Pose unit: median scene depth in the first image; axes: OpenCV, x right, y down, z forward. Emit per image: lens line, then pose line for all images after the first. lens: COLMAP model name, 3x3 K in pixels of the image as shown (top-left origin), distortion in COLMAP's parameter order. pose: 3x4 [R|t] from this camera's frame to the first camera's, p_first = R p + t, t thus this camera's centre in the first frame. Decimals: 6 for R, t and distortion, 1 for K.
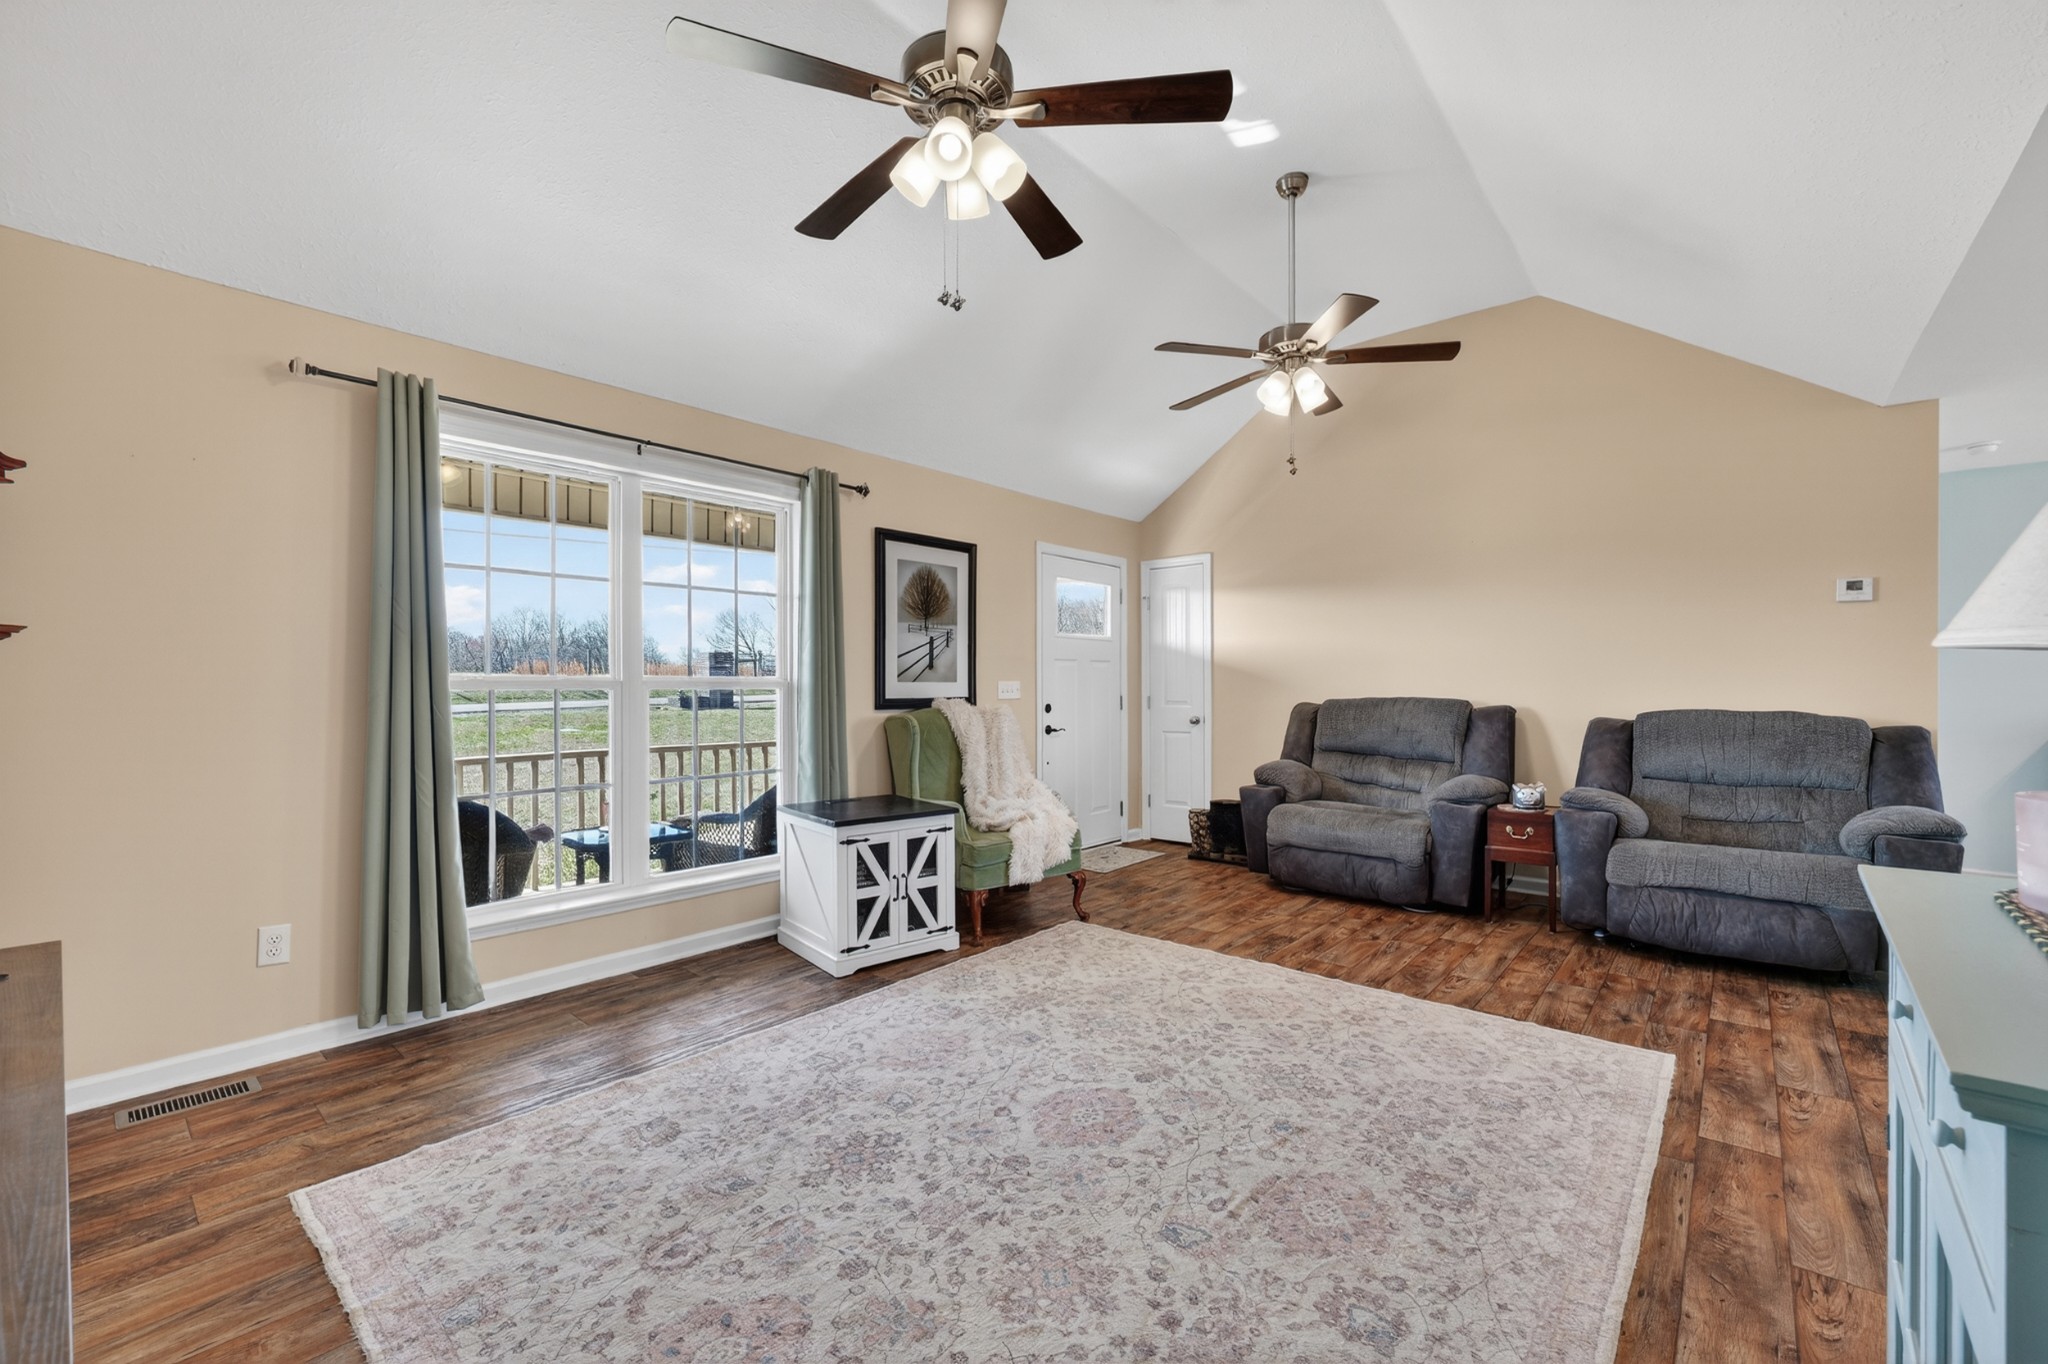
lens RADIAL K [[853.3, 0, 1025.0], [0, 853.3, 679.8], [0, 0, 1]] dist [-0.010959, -0.000650]
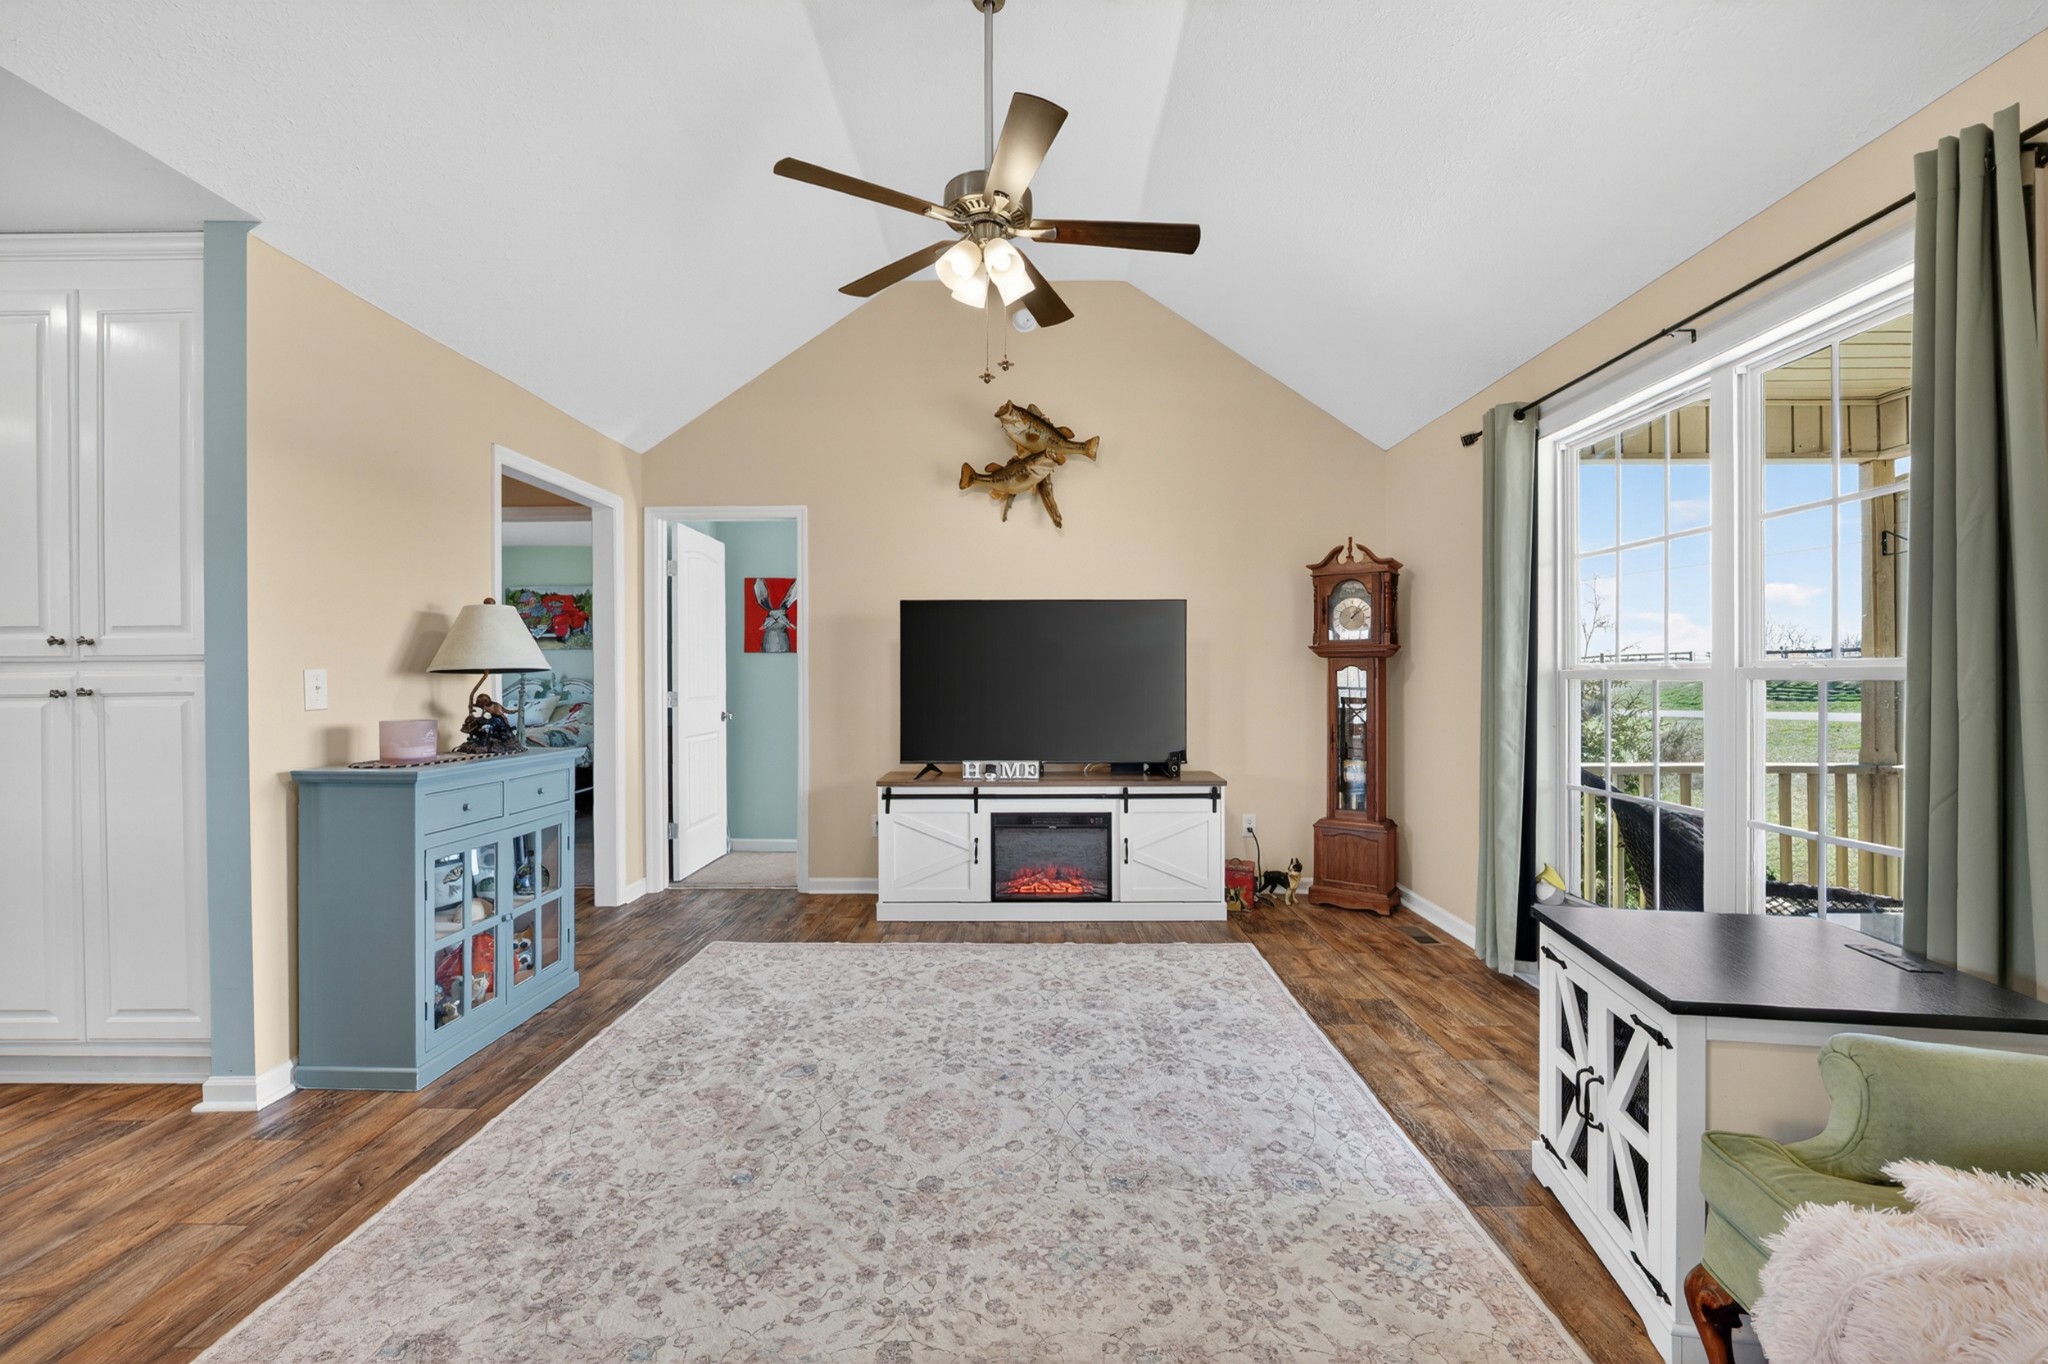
lens RADIAL K [[847.2, 0, 1035.9], [0, 847.2, 678.3], [0, 0, 1]] dist [-0.010853, 0.000670]
pose [[-0.761404, 0.005241, -0.648257, 0.384427], [0.008747, 0.999959, -0.002189, 0.006442], [0.648219, -0.007337, -0.761419, 1.127454]]
